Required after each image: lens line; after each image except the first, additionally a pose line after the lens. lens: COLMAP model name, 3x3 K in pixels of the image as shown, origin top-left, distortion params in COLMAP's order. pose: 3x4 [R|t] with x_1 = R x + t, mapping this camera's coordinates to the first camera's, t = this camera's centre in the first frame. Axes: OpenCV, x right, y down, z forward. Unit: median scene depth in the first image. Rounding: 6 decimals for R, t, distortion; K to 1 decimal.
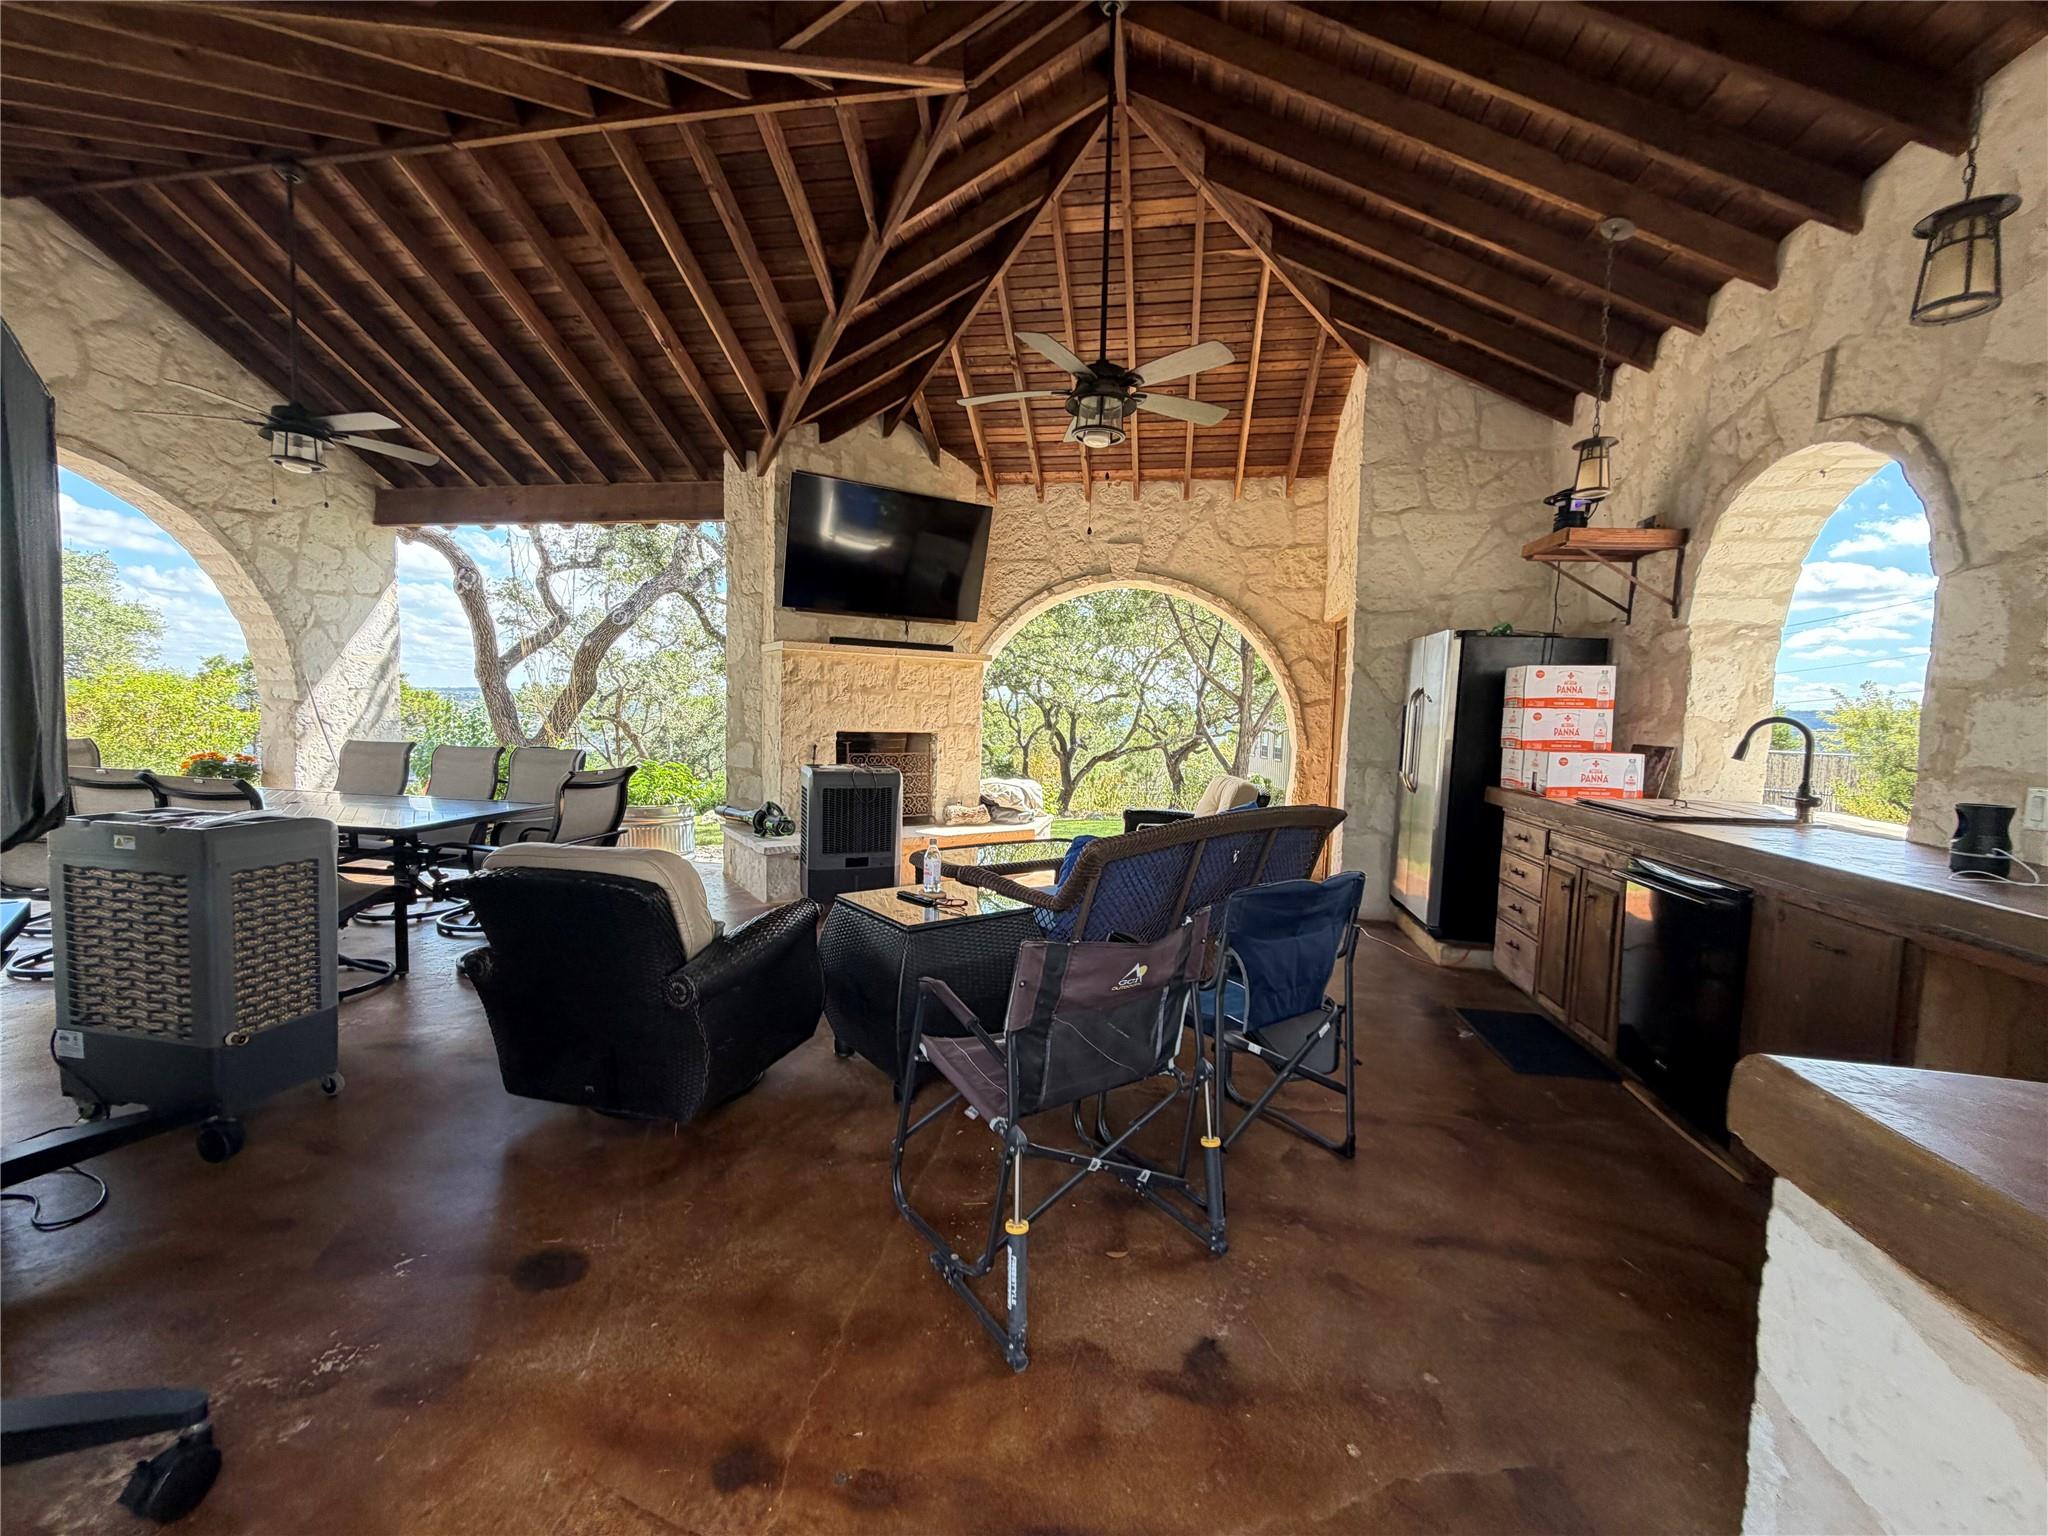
lens RADIAL K [[815.3, 0, 1024.0], [0, 815.3, 768.0], [0, 0, 1]] dist [-0.000606, 0.000155]
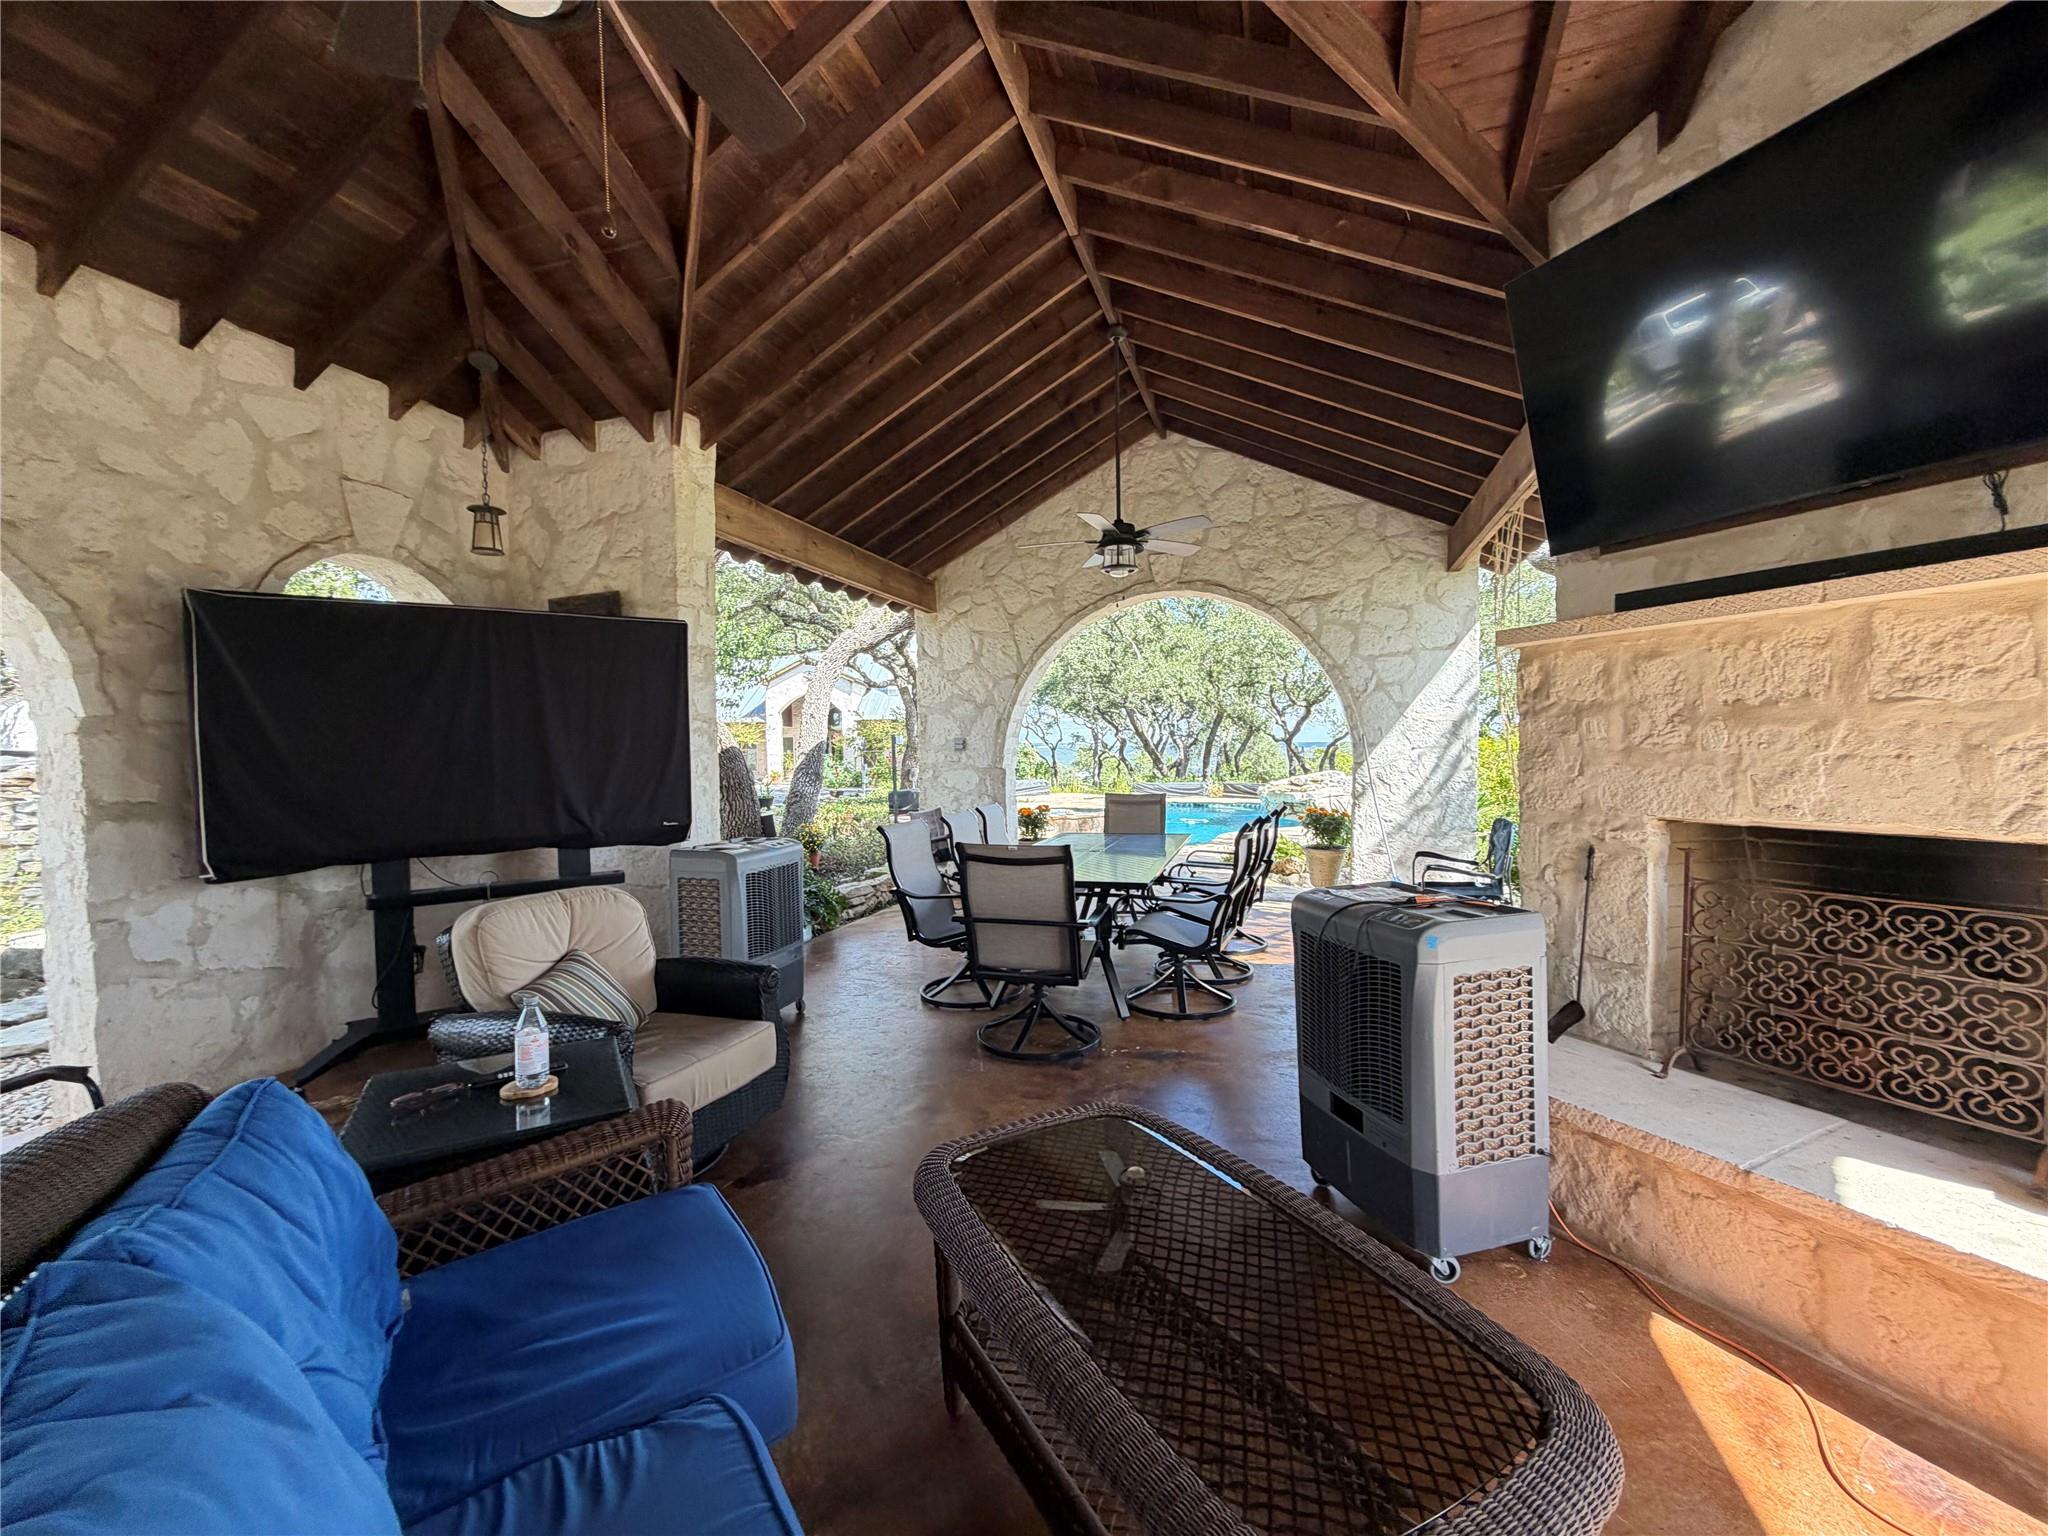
lens RADIAL K [[815.3, 0, 1024.0], [0, 815.3, 768.0], [0, 0, 1]] dist [-0.000606, 0.000155]
pose [[-0.137076, -0.005876, -0.990543, 0.220528], [-0.056198, 0.998418, 0.001855, -0.053501], [0.988965, 0.055921, -0.137189, 0.733850]]
